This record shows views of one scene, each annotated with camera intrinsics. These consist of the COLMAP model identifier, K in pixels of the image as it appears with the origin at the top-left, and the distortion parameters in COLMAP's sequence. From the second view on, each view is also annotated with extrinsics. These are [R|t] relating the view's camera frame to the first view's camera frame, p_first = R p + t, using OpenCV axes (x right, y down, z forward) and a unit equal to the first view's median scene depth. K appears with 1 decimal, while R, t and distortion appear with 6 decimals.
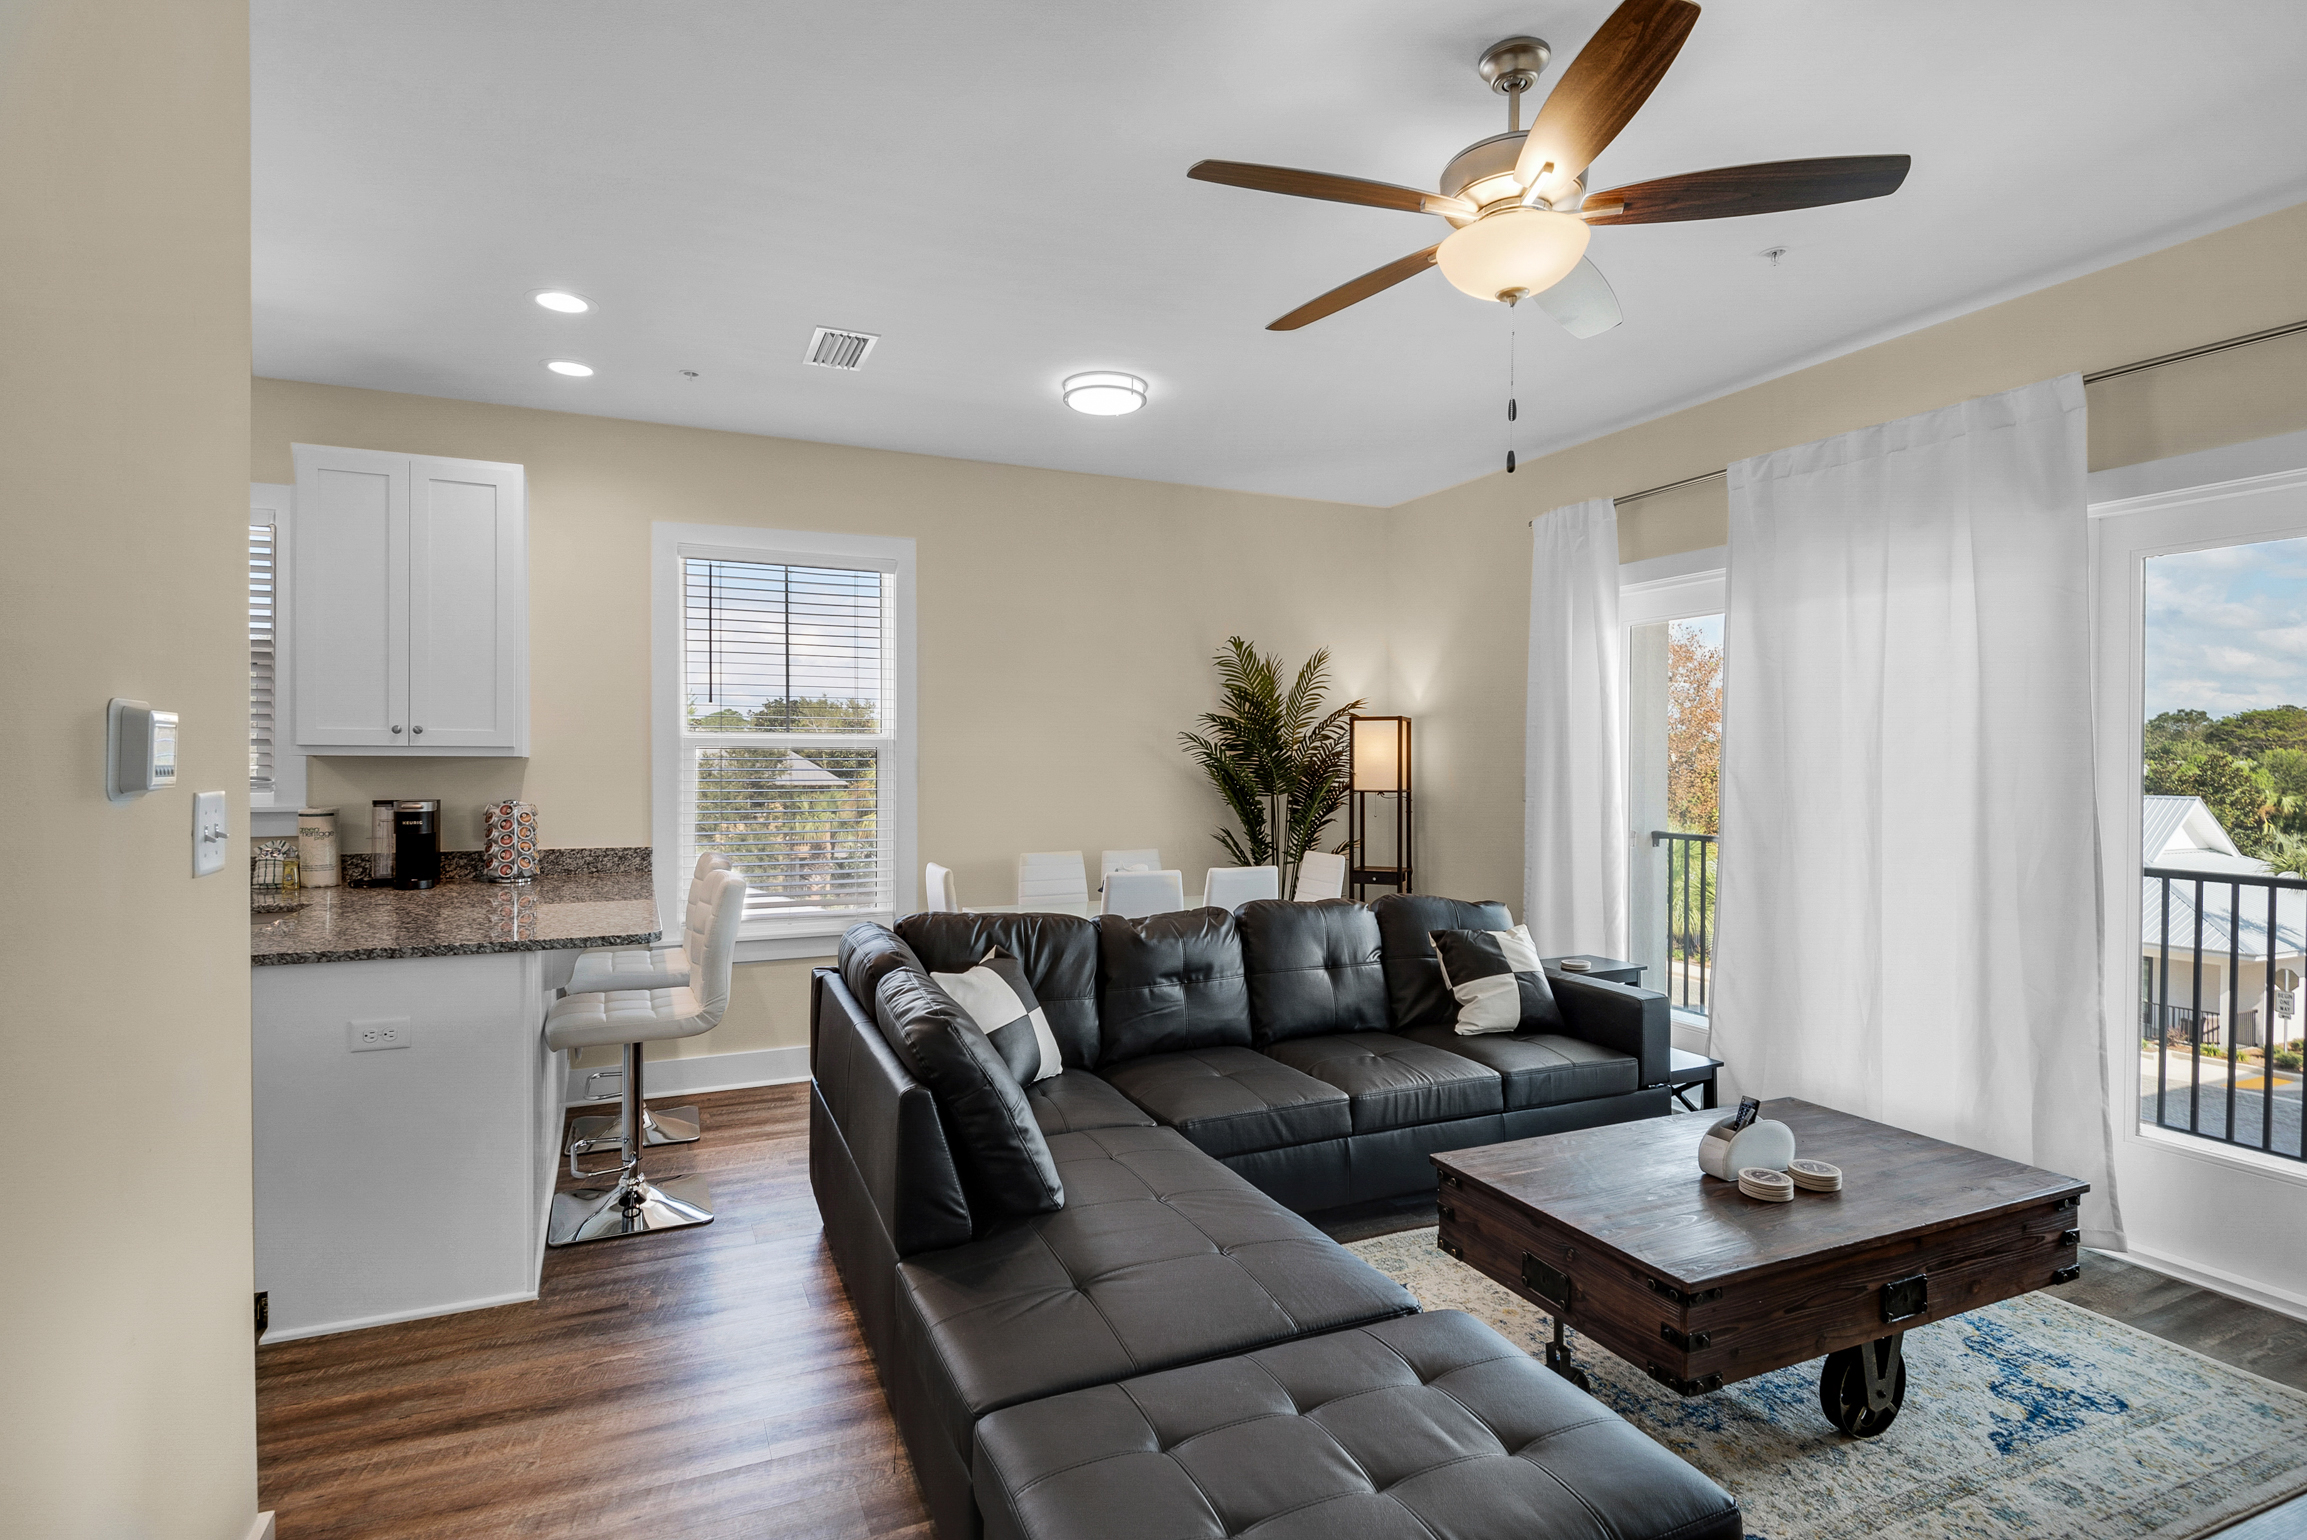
lens RADIAL K [[1192.5, 0, 1153.5], [0, 1192.5, 770.0], [0, 0, 1]] dist [-0.002366, -0.000553]
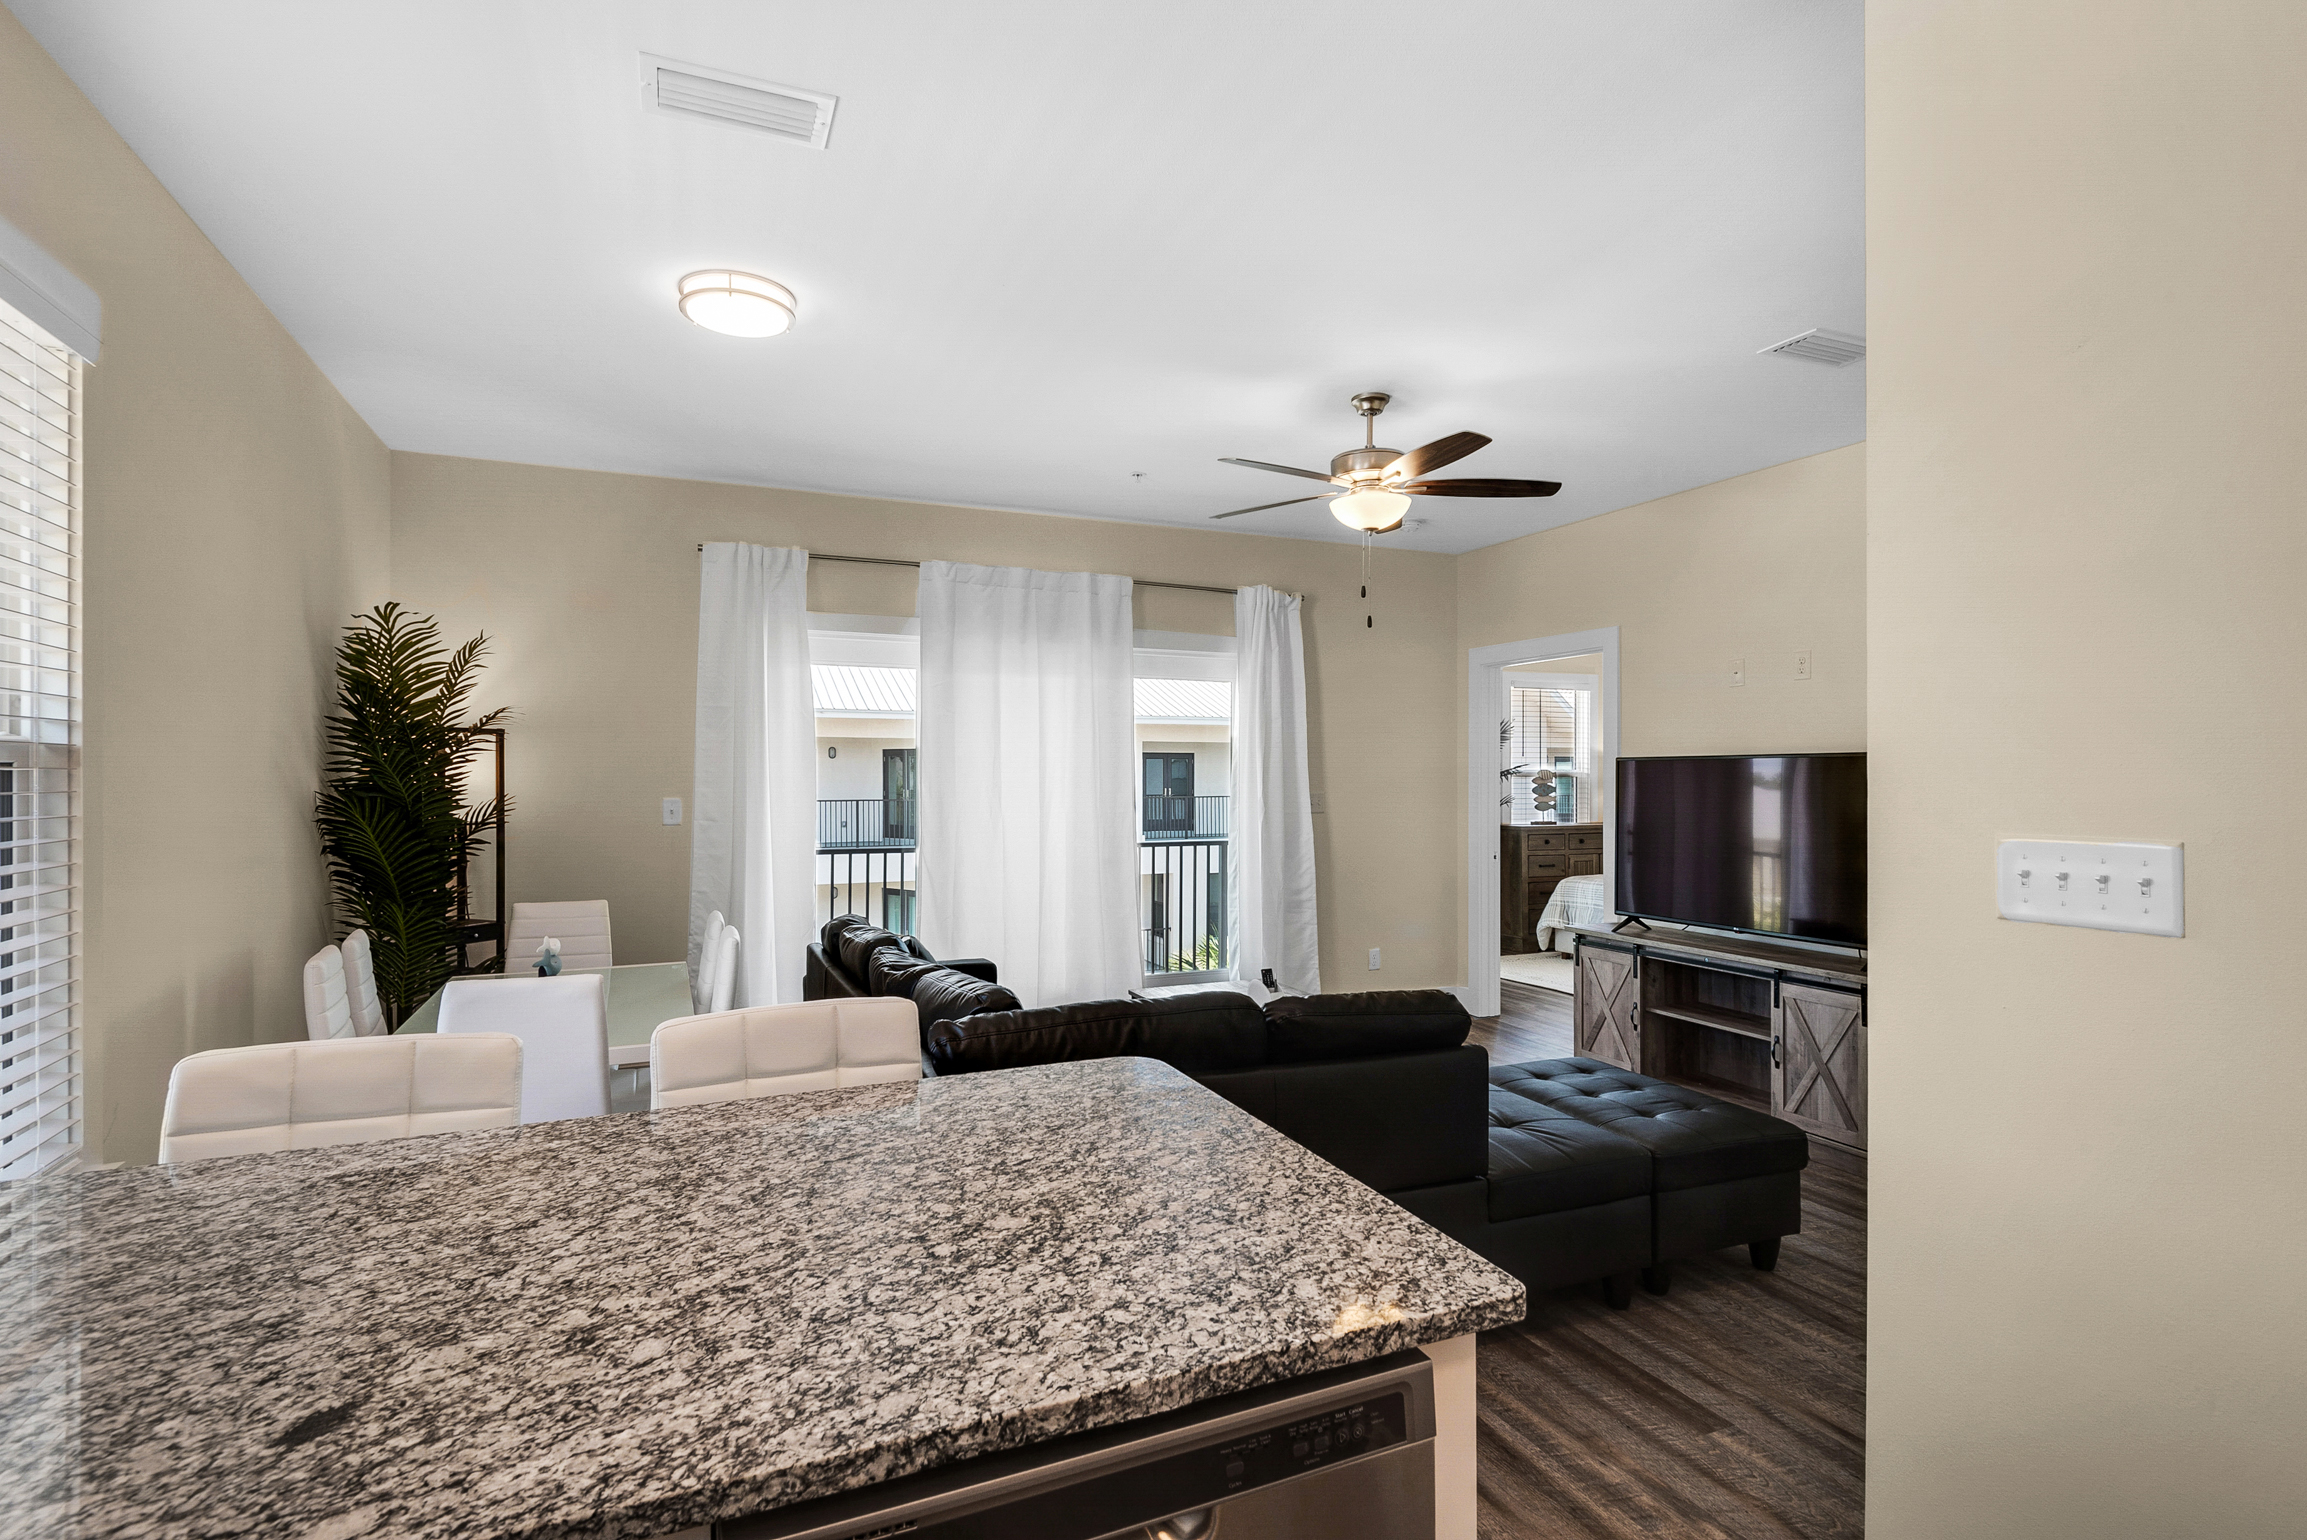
lens RADIAL K [[1114.5, 0, 1188.8], [0, 1114.5, 767.7], [0, 0, 1]] dist [-0.000389, -0.000008]
pose [[-0.016437, 0.008063, 0.999832, -0.812596], [0.001906, 0.999966, -0.008033, -0.016534], [-0.999863, 0.001774, -0.016451, 0.776279]]
